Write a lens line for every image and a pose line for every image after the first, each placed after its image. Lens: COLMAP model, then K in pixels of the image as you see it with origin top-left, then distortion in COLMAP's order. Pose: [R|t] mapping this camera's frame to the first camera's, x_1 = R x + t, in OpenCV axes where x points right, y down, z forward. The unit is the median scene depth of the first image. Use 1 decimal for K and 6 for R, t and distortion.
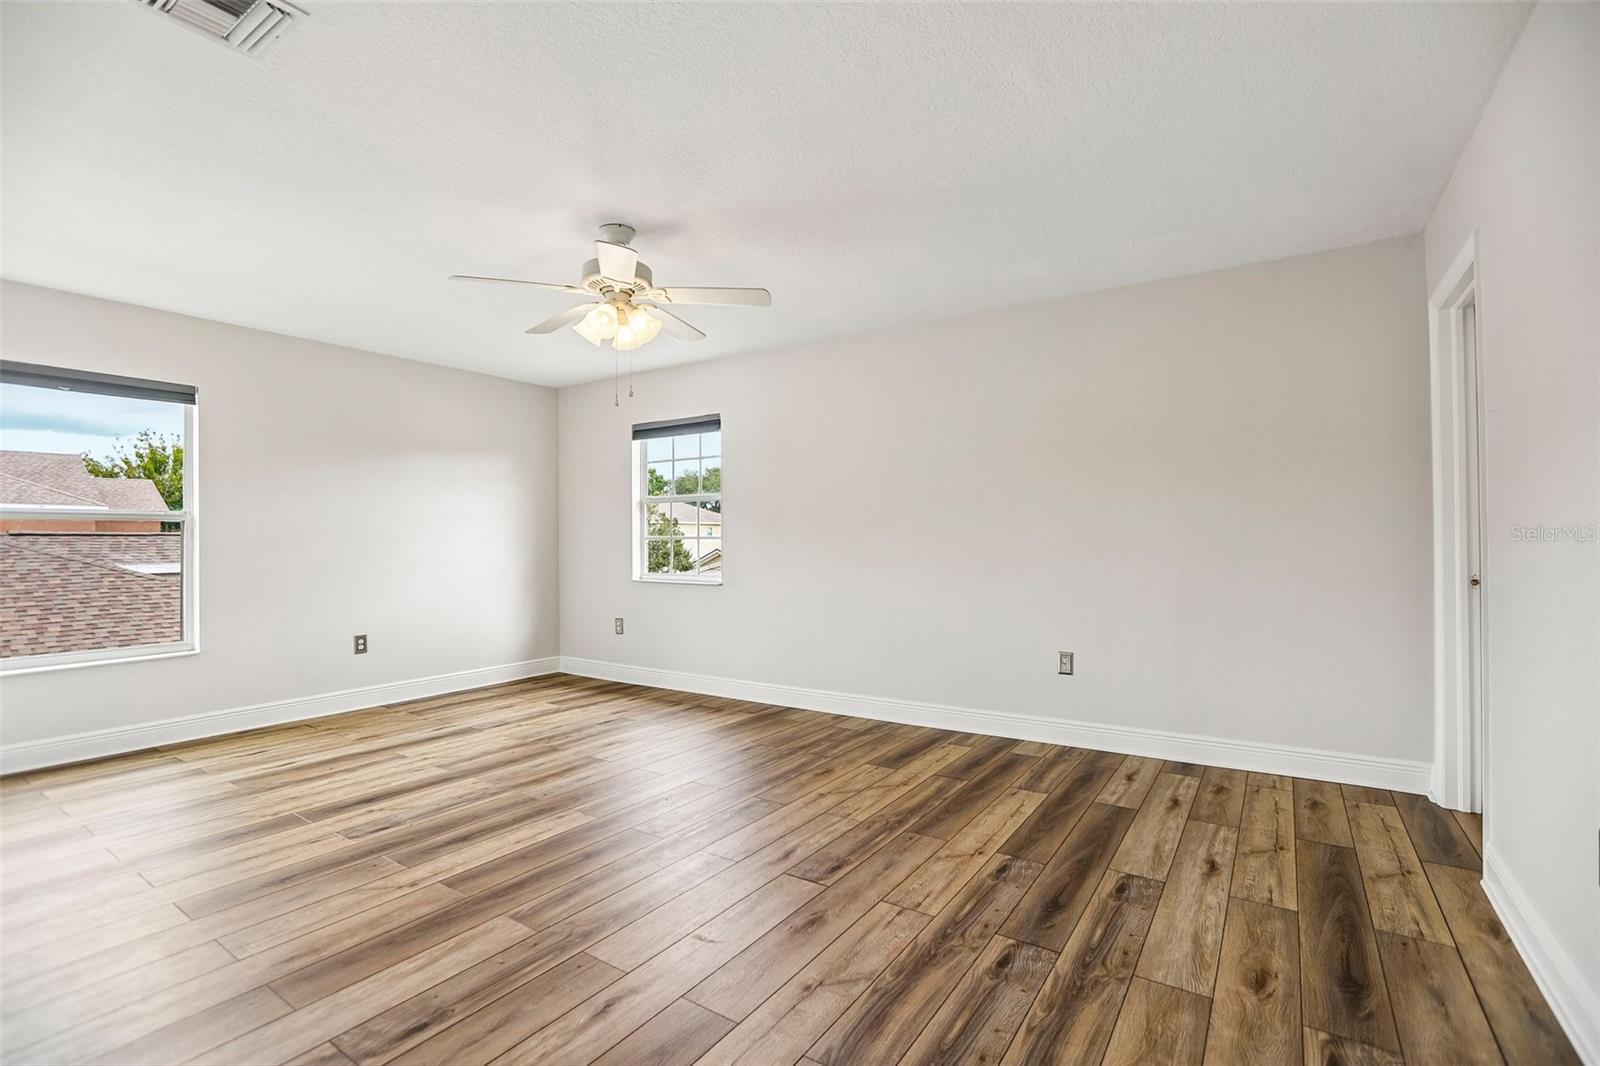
lens RADIAL K [[726.8, 0, 800.0], [0, 726.8, 533.0], [0, 0, 1]] dist [-0.058295, 0.021031]
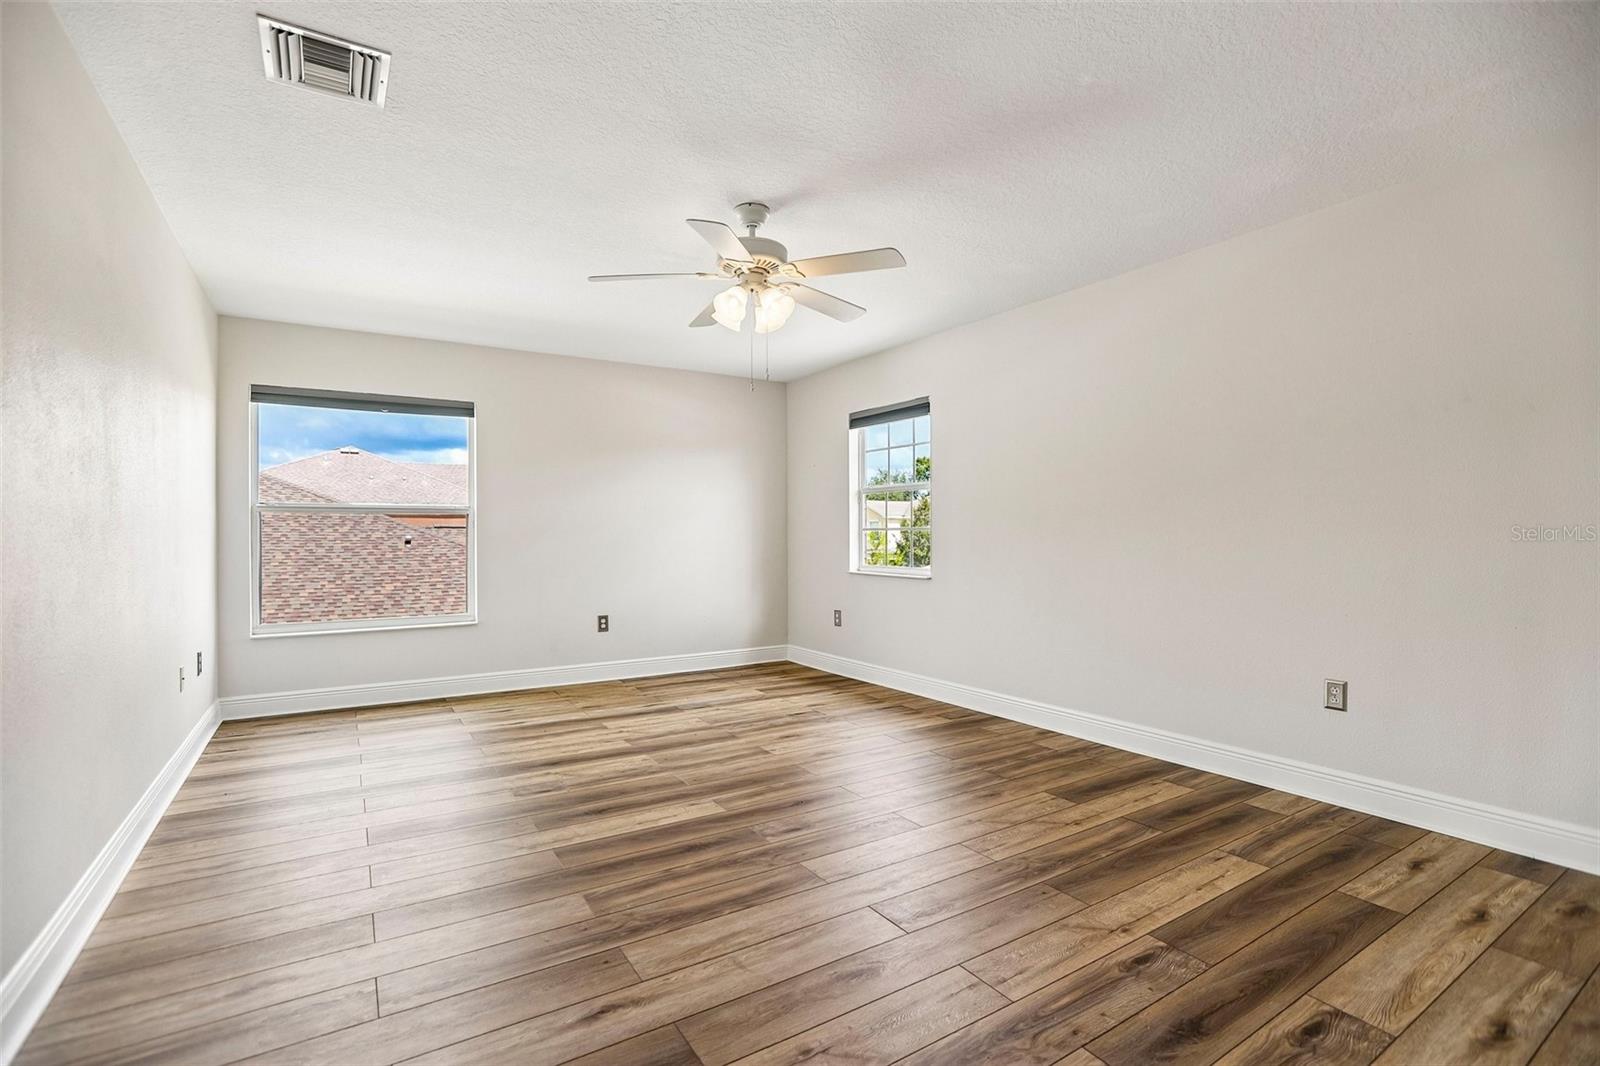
lens RADIAL K [[726.8, 0, 800.0], [0, 726.8, 533.0], [0, 0, 1]] dist [-0.058295, 0.021031]
pose [[0.915095, 0.002271, -0.403231, 0.181377], [0.001262, 0.999963, 0.008497, 0.006610], [0.403235, -0.008285, 0.915059, 0.120712]]
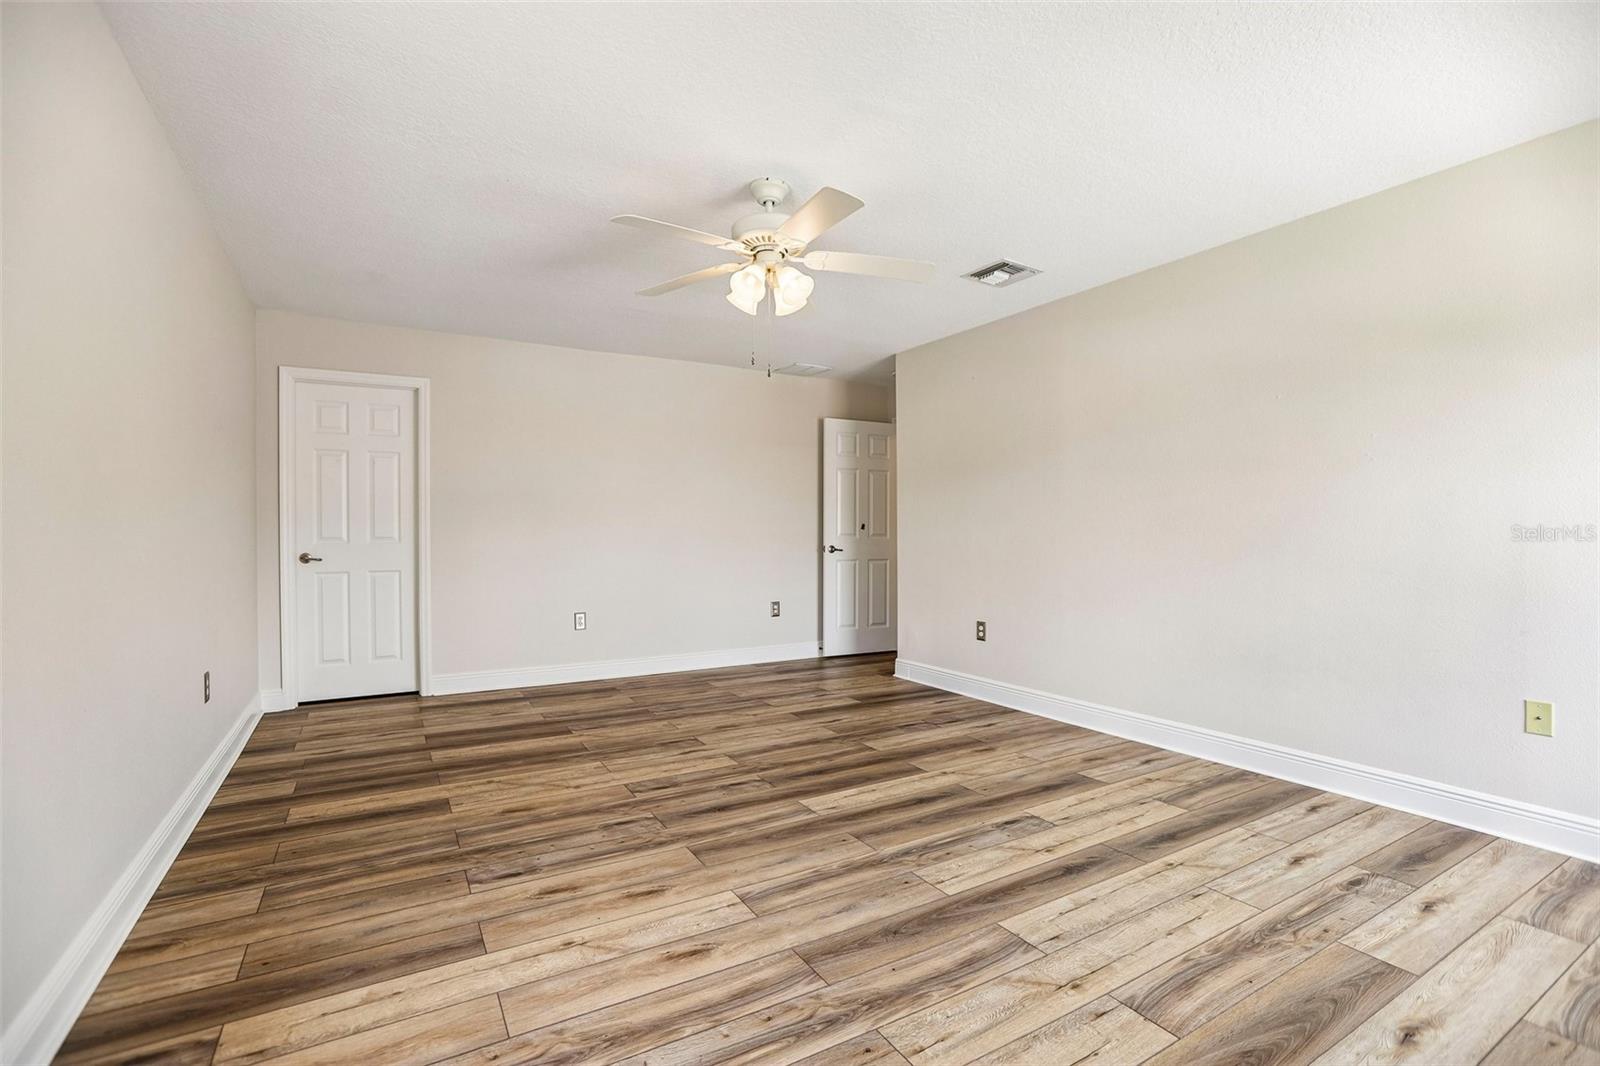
lens RADIAL K [[726.8, 0, 800.0], [0, 726.8, 533.0], [0, 0, 1]] dist [-0.058295, 0.021031]
pose [[-0.900061, 0.007866, 0.435693, -0.624551], [0.003093, 0.999927, -0.011662, 0.031769], [-0.435753, -0.009149, -0.900020, 1.643841]]
